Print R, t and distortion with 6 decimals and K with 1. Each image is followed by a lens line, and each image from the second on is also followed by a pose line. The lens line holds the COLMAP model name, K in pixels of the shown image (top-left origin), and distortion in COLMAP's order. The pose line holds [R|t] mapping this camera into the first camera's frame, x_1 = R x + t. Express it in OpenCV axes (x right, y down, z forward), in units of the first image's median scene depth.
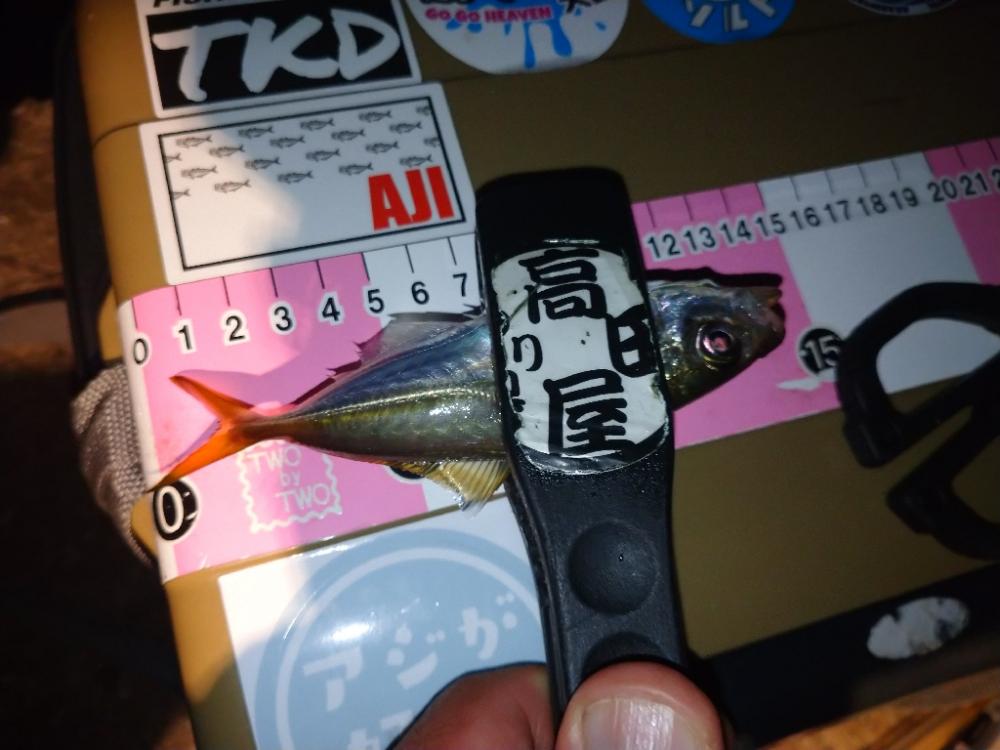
lens RADIAL K [[808.9, 0, 488.8], [0, 808.9, 378.4], [0, 0, 1]] dist [0.071504, -0.351504]
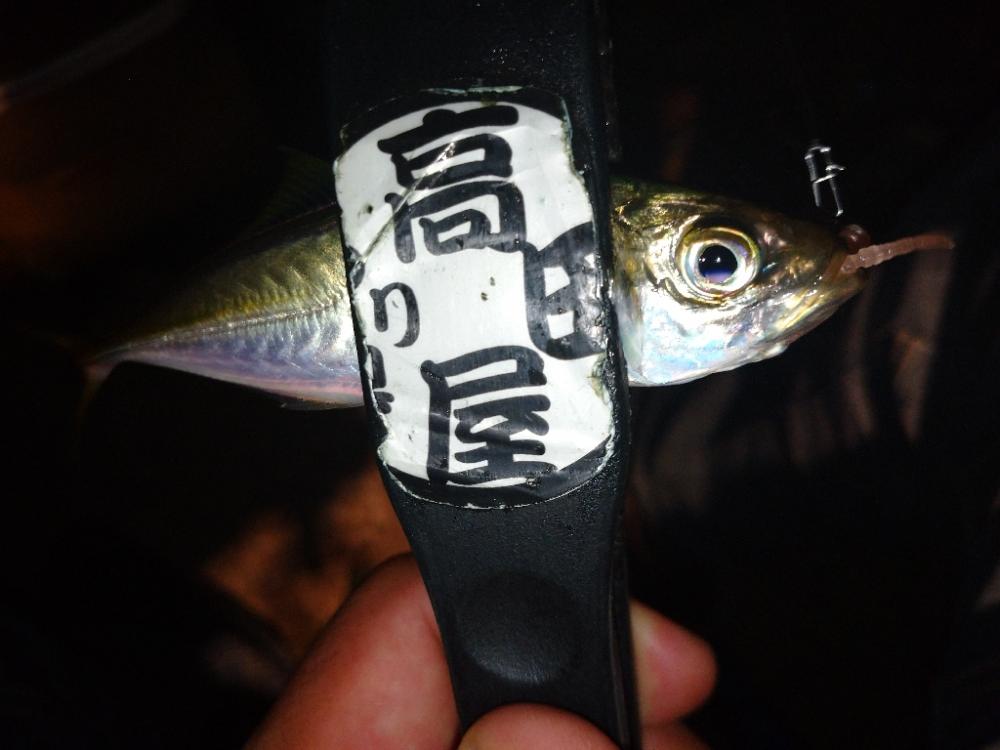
lens RADIAL K [[808.9, 0, 488.8], [0, 808.9, 378.4], [0, 0, 1]] dist [0.071504, -0.351504]
pose [[0.971841, 0.032846, -0.233339, 0.262843], [0.095724, 0.849818, 0.518311, -0.304866], [0.215320, -0.526052, 0.822743, 0.476240]]
